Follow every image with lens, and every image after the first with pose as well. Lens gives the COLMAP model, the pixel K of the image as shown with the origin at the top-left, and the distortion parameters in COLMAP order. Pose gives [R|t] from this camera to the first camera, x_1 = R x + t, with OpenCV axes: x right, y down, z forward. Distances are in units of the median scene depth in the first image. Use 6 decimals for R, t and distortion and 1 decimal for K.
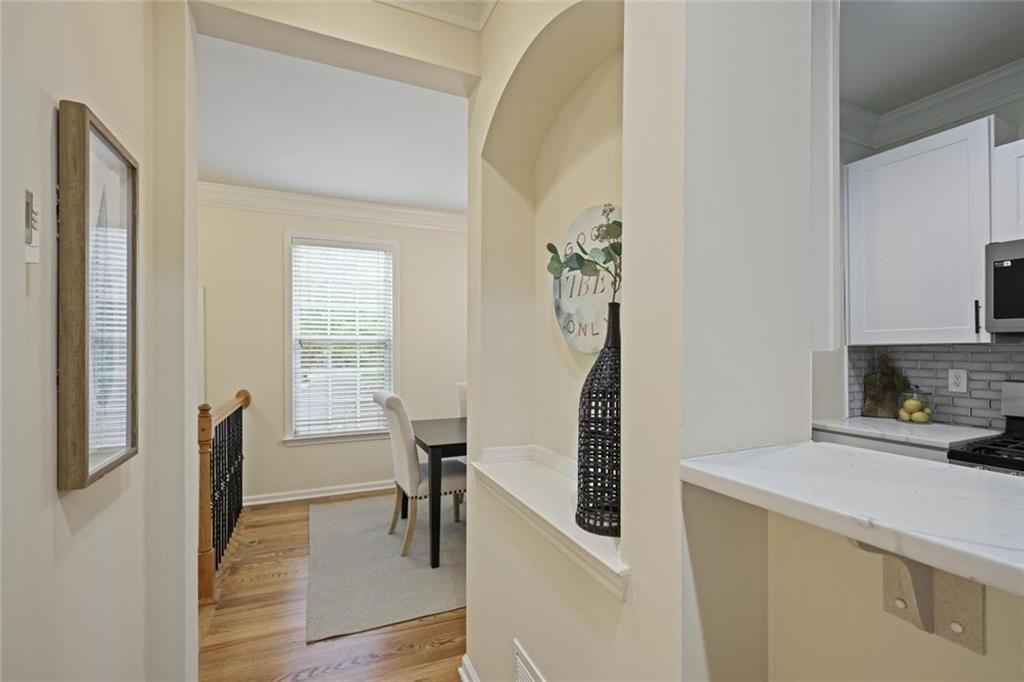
lens RADIAL K [[463.7, 0, 513.8], [0, 463.7, 343.7], [0, 0, 1]] dist [-0.000234, 0.000101]
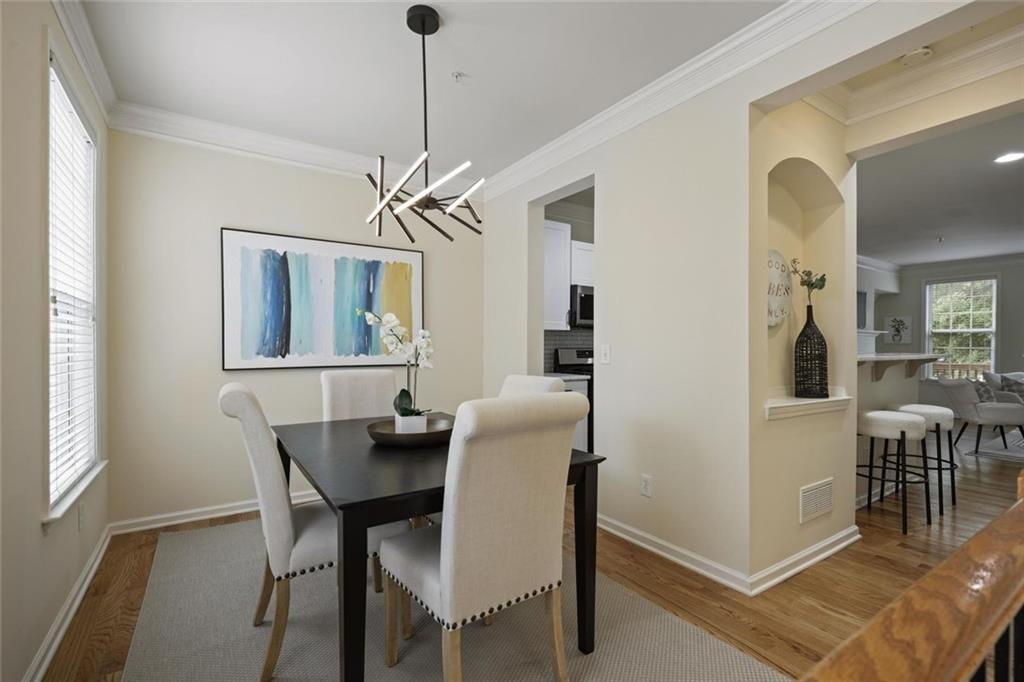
lens RADIAL K [[463.7, 0, 513.8], [0, 463.7, 343.7], [0, 0, 1]] dist [-0.000234, 0.000101]
pose [[-0.155837, 0.004193, 0.987774, -1.031777], [-0.011047, 0.999921, -0.005987, 0.074170], [-0.987721, -0.011845, -0.155778, 1.560519]]
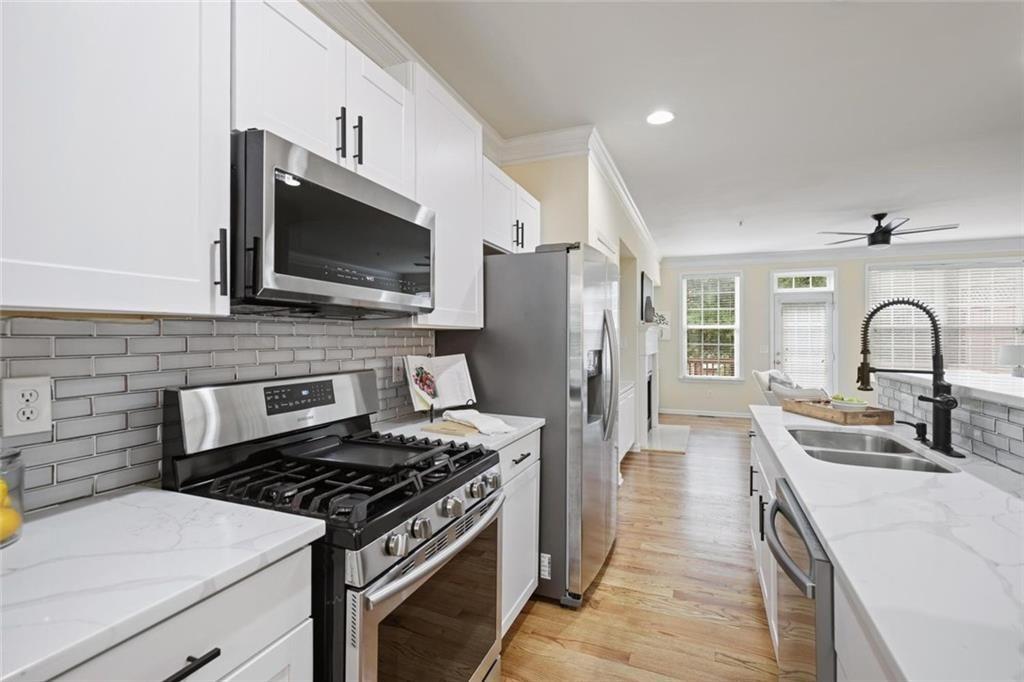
lens RADIAL K [[463.7, 0, 513.8], [0, 463.7, 343.7], [0, 0, 1]] dist [-0.000234, 0.000101]
pose [[-0.683443, -0.007539, 0.729965, 0.419458], [-0.003440, 0.999969, 0.007107, 0.024064], [-0.729996, 0.002346, -0.683447, 1.103269]]
